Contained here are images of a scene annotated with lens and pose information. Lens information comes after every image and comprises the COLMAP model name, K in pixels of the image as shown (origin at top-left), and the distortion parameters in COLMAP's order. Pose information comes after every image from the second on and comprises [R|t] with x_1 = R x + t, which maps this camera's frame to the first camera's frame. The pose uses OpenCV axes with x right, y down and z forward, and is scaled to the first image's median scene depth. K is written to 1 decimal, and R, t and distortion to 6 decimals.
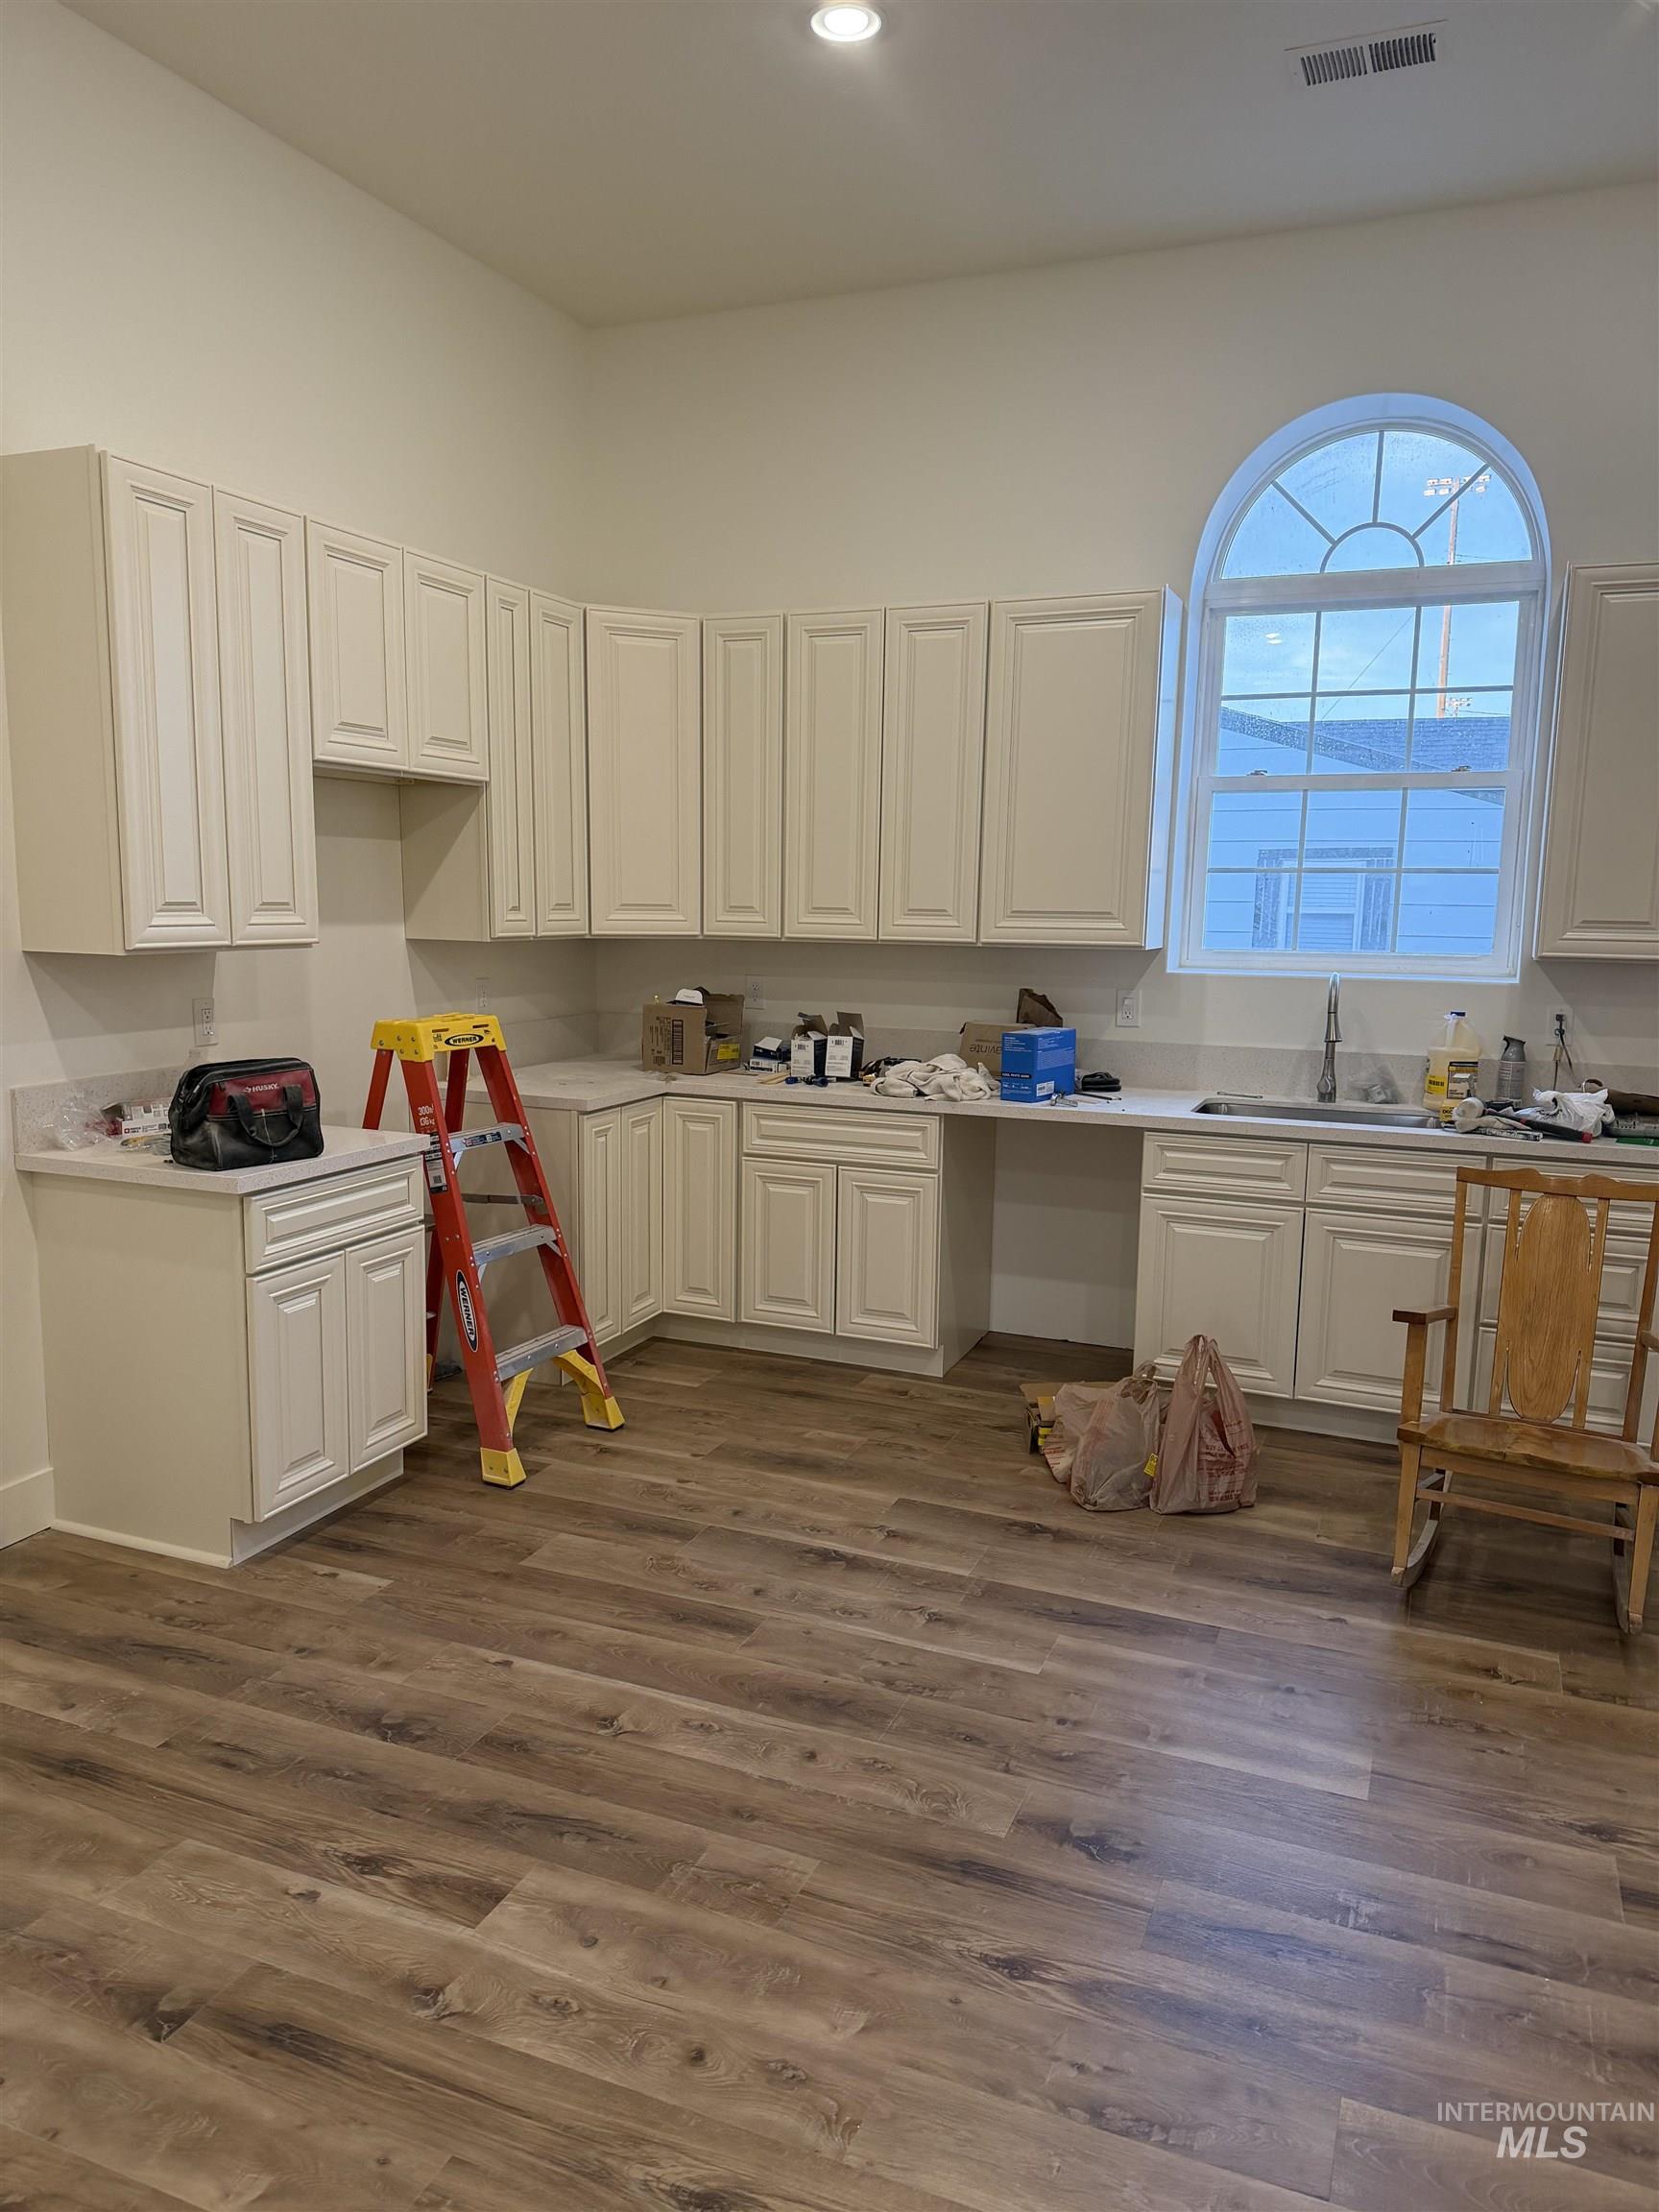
lens RADIAL K [[1541.3, 0, 805.2], [0, 1541.3, 1127.8], [0, 0, 1]] dist [0.146262, -0.269403]
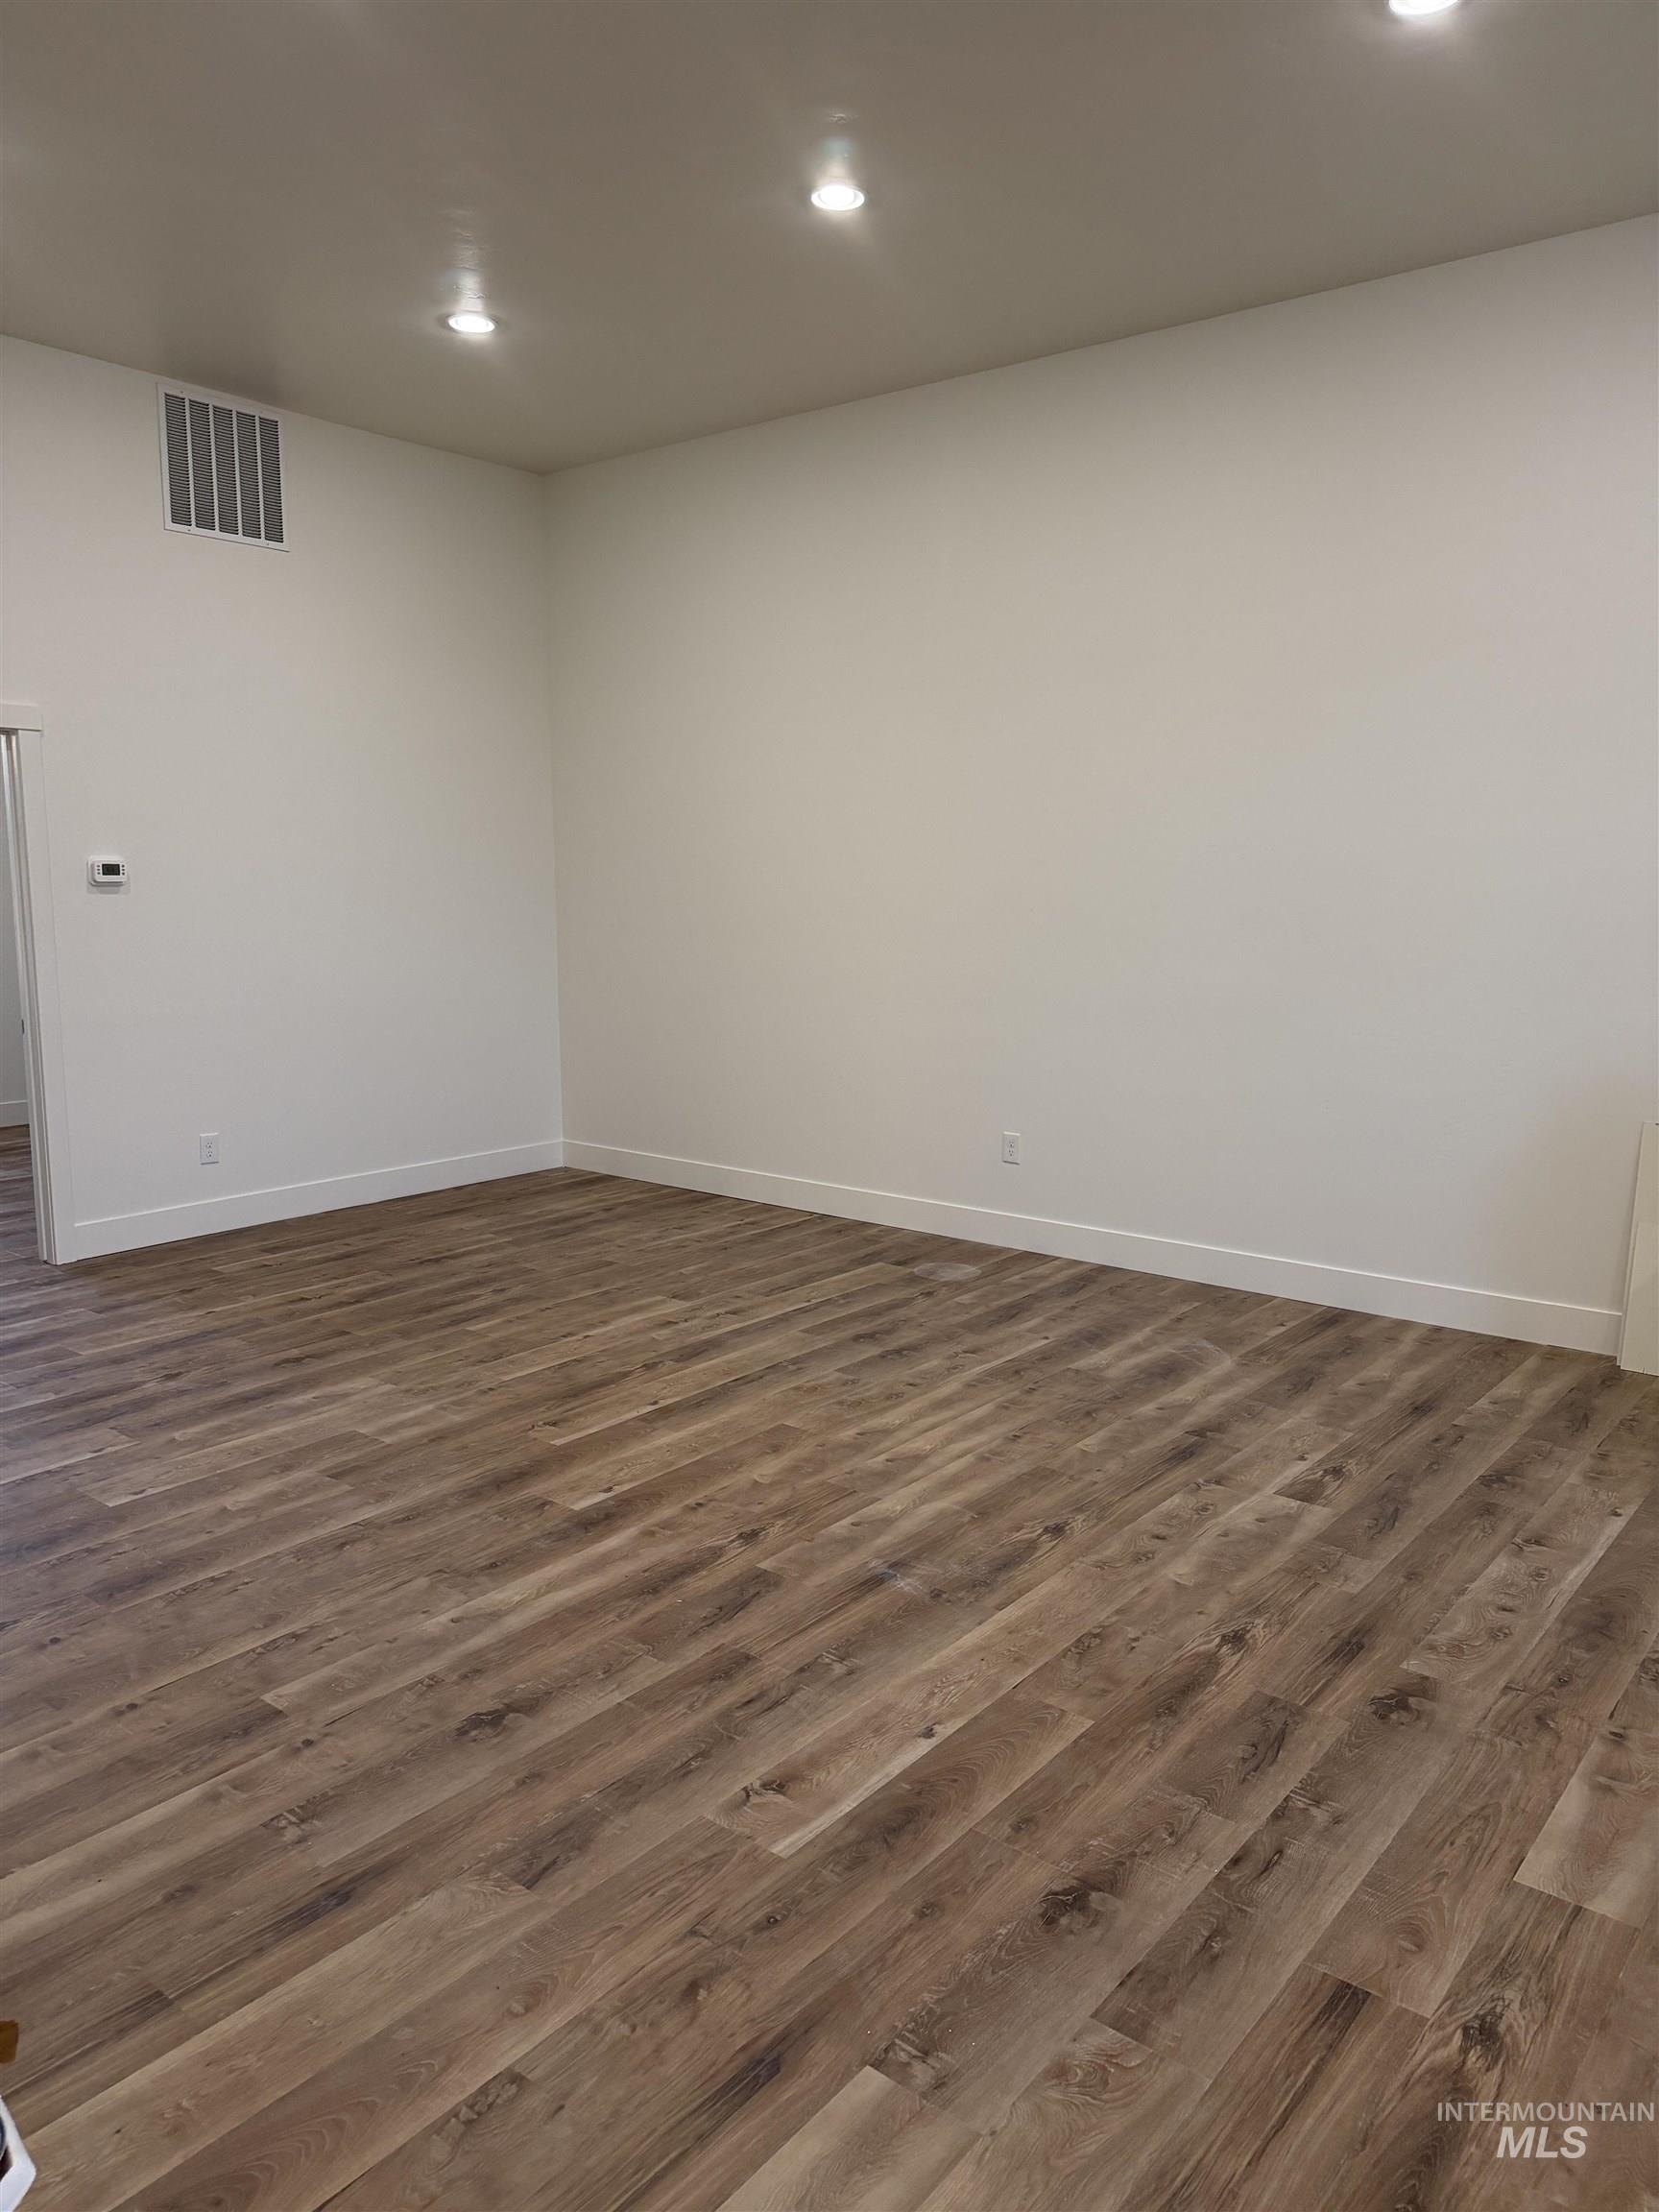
lens RADIAL K [[1538.5, 0, 829.5], [0, 1538.5, 1106.0], [0, 0, 1]] dist [0.150797, -0.266647]
pose [[-0.278153, 0.127068, -0.952095, 0.803199], [-0.153725, 0.972546, 0.174708, -0.061914], [0.948156, 0.194957, -0.250983, 0.489180]]
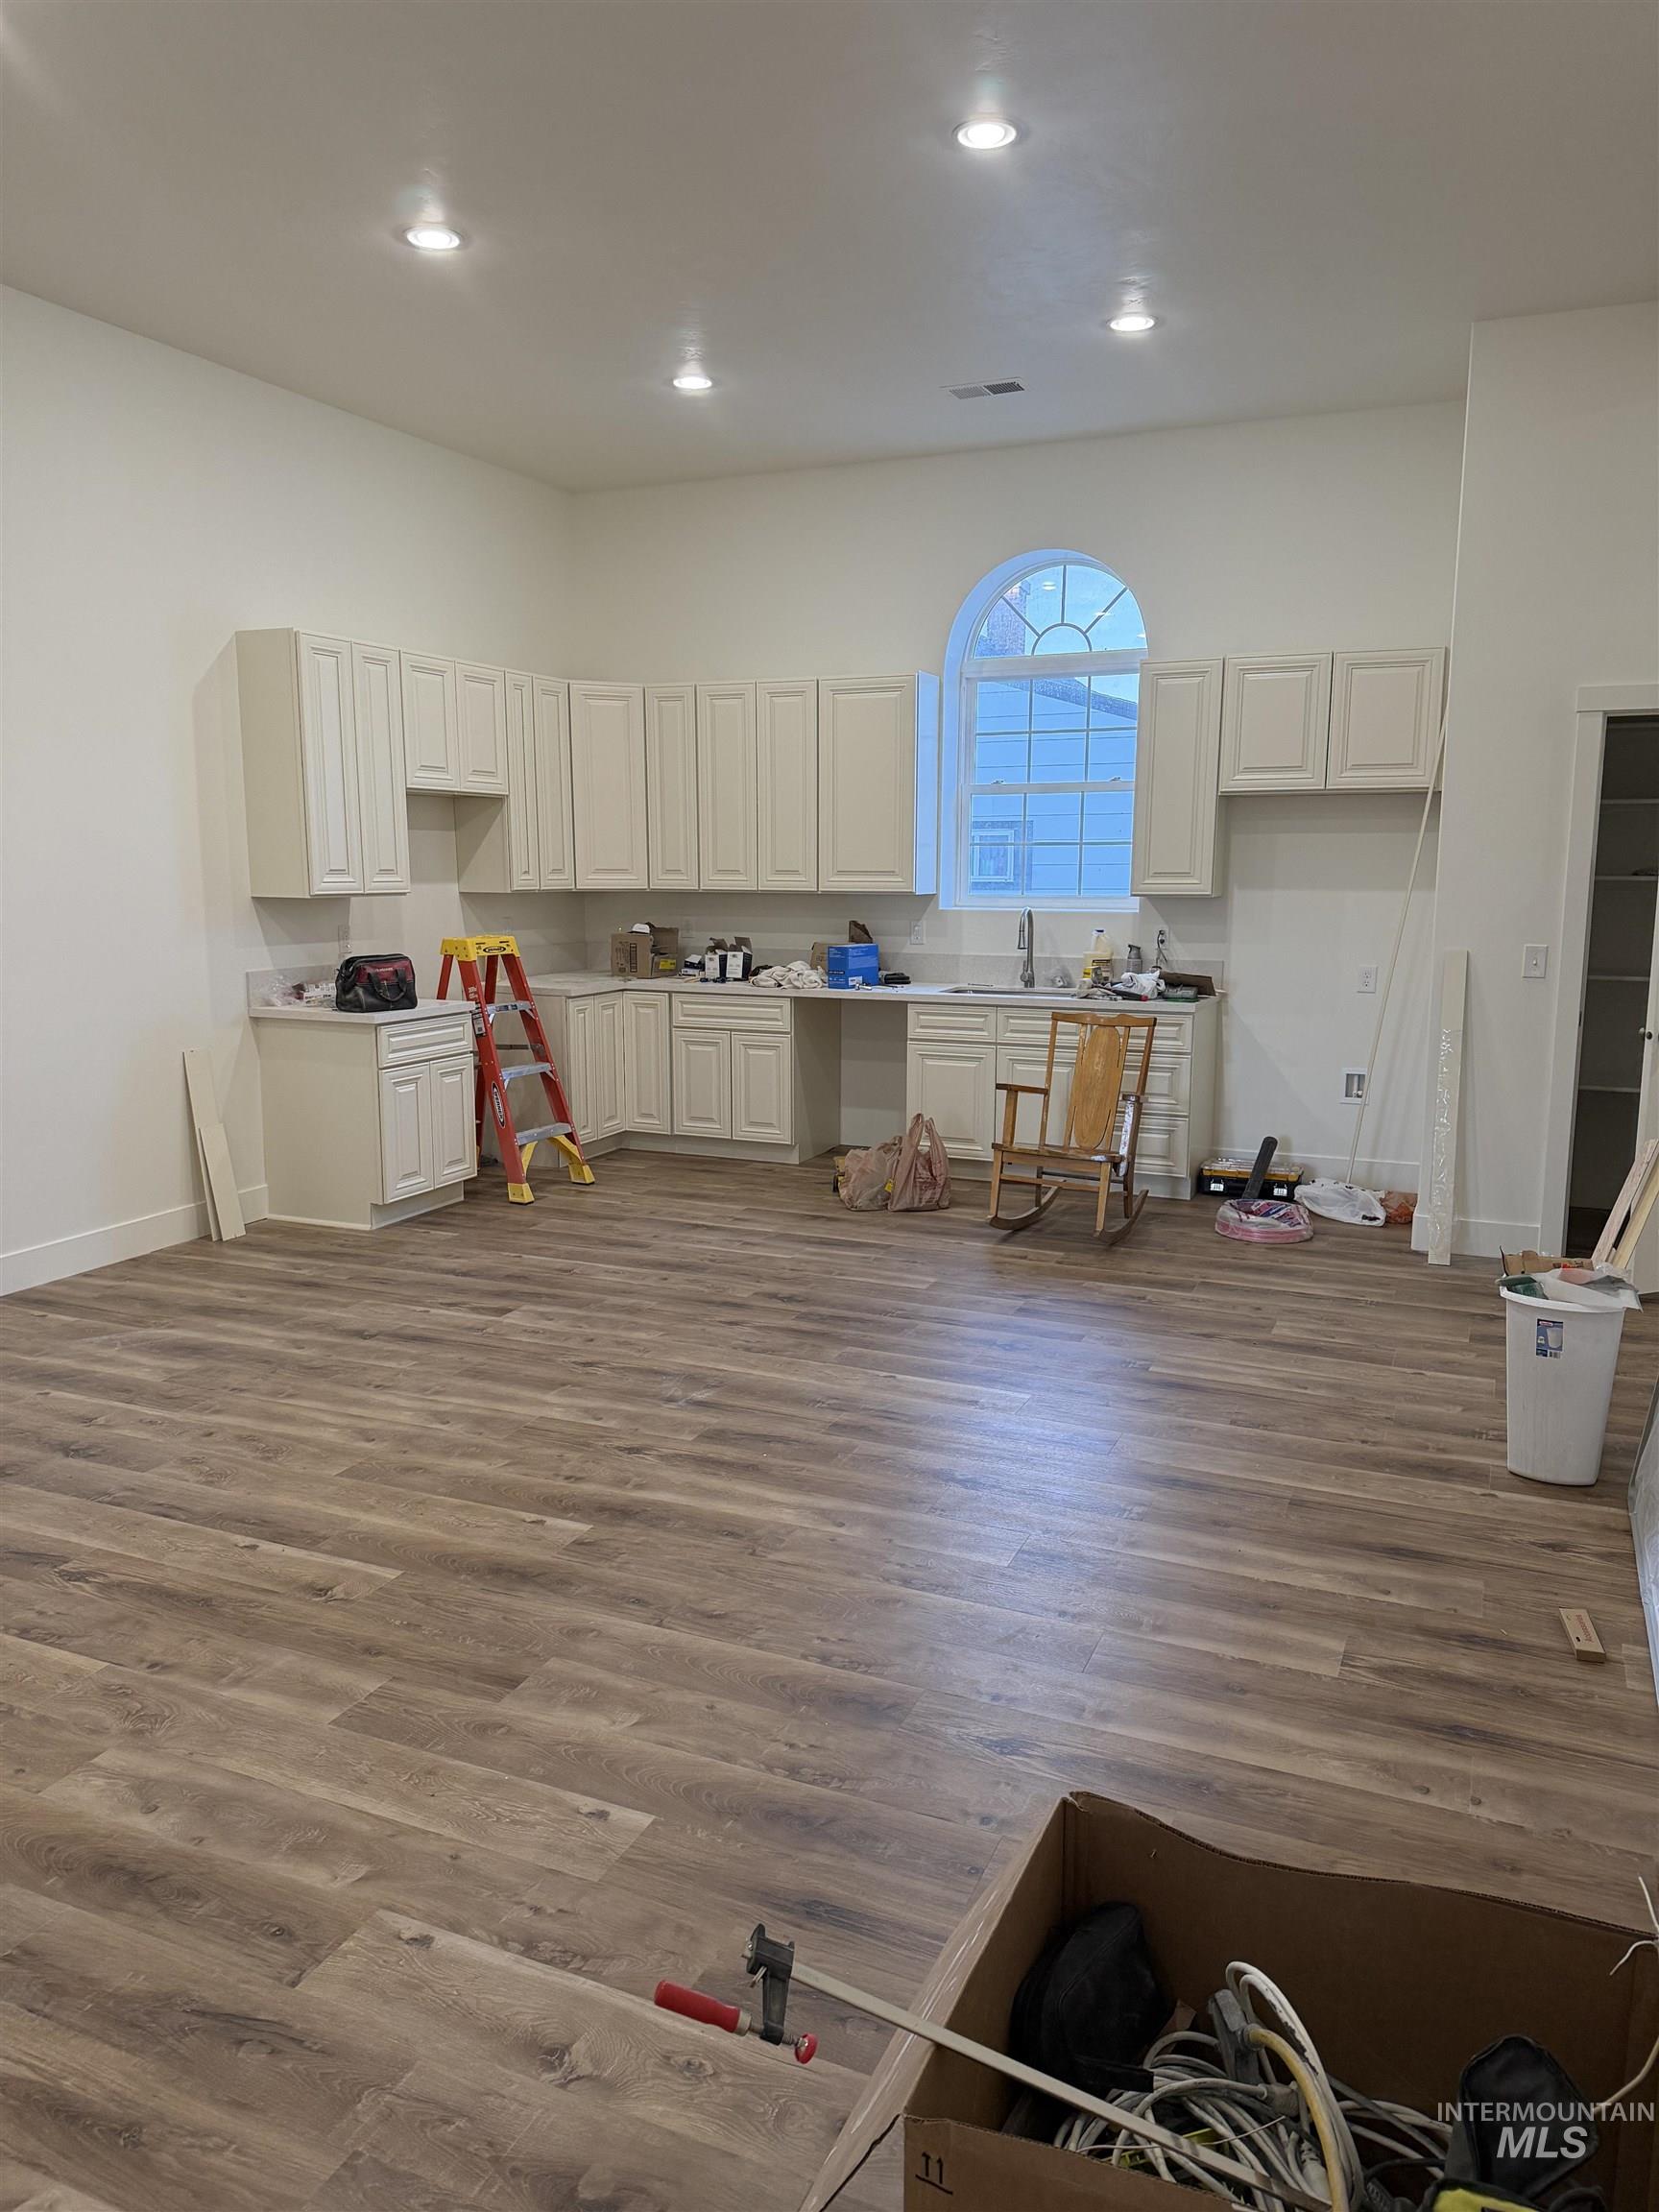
lens RADIAL K [[1538.5, 0, 829.5], [0, 1538.5, 1106.0], [0, 0, 1]] dist [0.150797, -0.266647]
pose [[0.999854, -0.010472, -0.013499, 0.165991], [0.010554, 0.999926, 0.006038, 0.106911], [0.013435, -0.006180, 0.999891, -0.684736]]
